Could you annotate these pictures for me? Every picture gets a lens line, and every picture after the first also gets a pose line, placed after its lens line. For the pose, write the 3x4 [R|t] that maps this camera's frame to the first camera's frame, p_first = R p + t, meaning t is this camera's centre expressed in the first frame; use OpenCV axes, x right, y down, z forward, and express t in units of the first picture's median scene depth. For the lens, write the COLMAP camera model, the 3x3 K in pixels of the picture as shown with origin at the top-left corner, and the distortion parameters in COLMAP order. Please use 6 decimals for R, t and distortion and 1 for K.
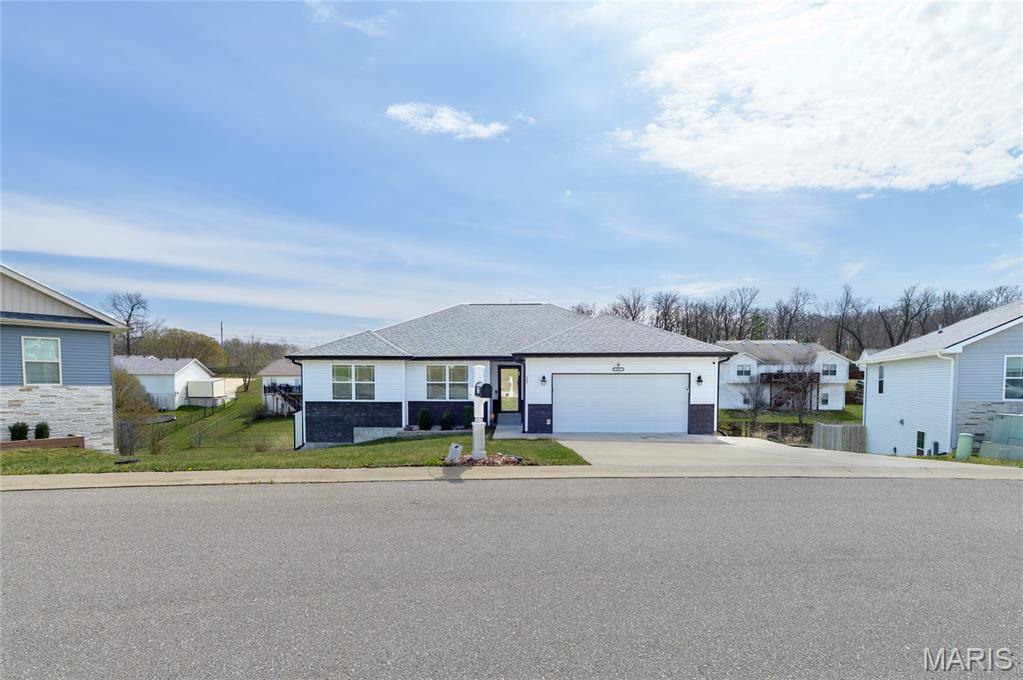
lens RADIAL K [[501.6, 0, 509.2], [0, 501.6, 403.6], [0, 0, 1]] dist [-0.002150, -0.000309]
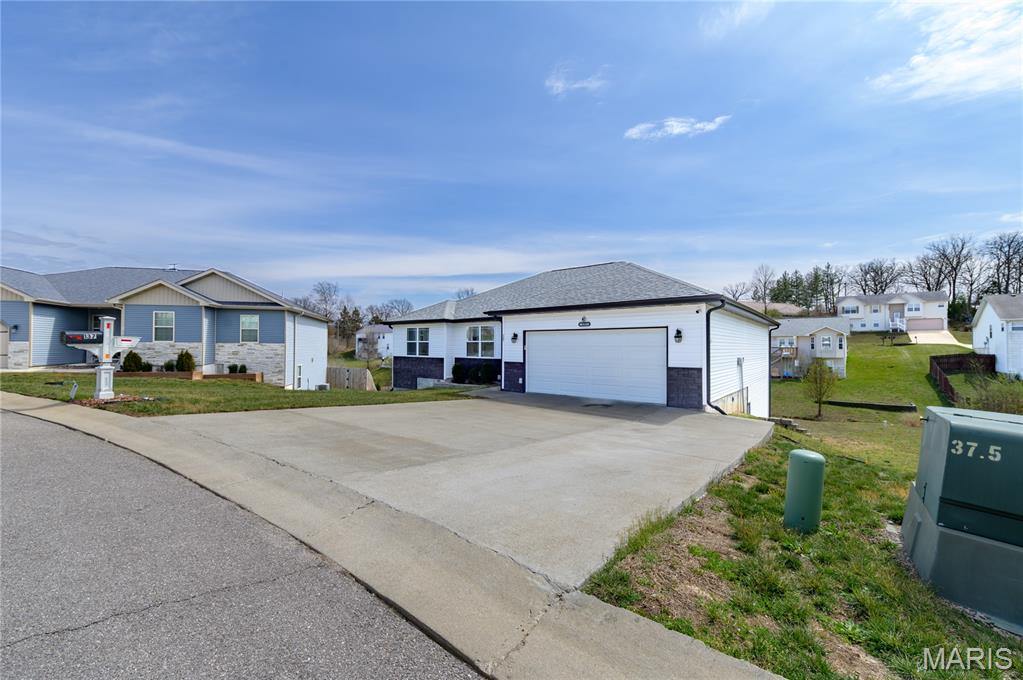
lens RADIAL K [[405.0, 0, 511.5], [0, 405.0, 340.0], [0, 0, 1]] dist [-0.000581, -0.000010]
pose [[0.804749, -0.006918, -0.593575, 0.531222], [-0.029246, 0.998256, -0.051284, -0.001366], [0.592895, 0.058630, 0.803143, 0.359312]]
